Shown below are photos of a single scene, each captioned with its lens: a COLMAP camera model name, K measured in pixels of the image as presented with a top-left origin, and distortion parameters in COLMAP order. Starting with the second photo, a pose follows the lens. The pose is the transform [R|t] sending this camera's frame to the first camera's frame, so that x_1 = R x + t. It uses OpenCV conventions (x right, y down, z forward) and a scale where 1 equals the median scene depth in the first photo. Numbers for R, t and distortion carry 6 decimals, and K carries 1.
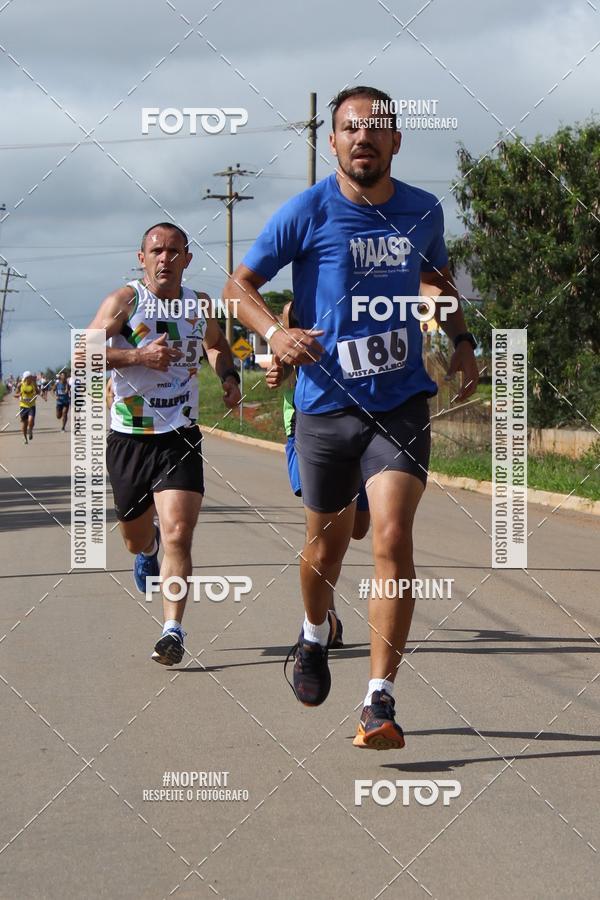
lens RADIAL K [[6655.9, 0, 303.1], [0, 6655.9, 438.3], [0, 0, 1]] dist [1.056362, -5.830498]
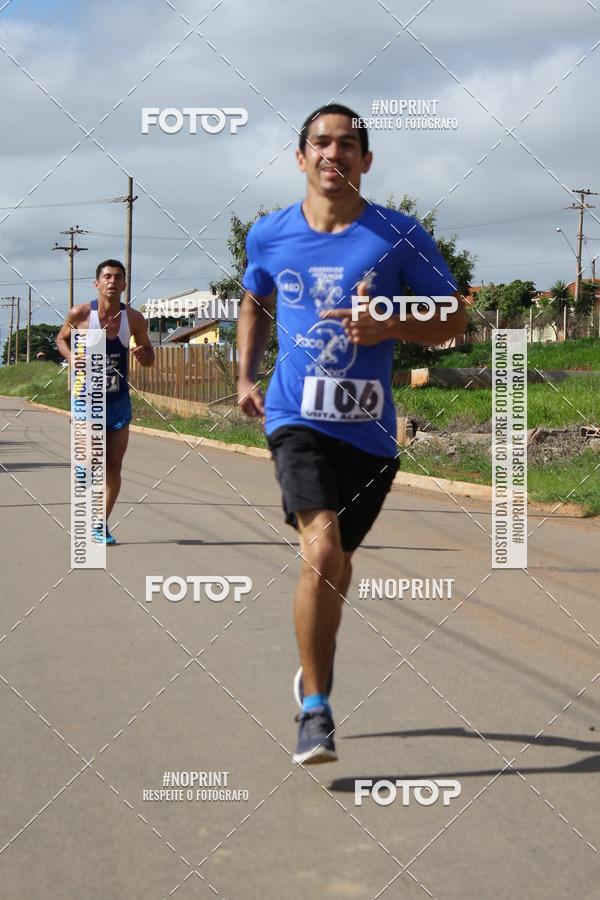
lens RADIAL K [[6631.5, 0, 301.9], [0, 6631.5, 513.5], [0, 0, 1]] dist [0.920696, 28.704696]
pose [[0.999701, 0.010157, -0.022257, 0.071586], [-0.009792, 0.999816, 0.016473, -0.003022], [0.022420, -0.016250, 0.999617, -0.440536]]
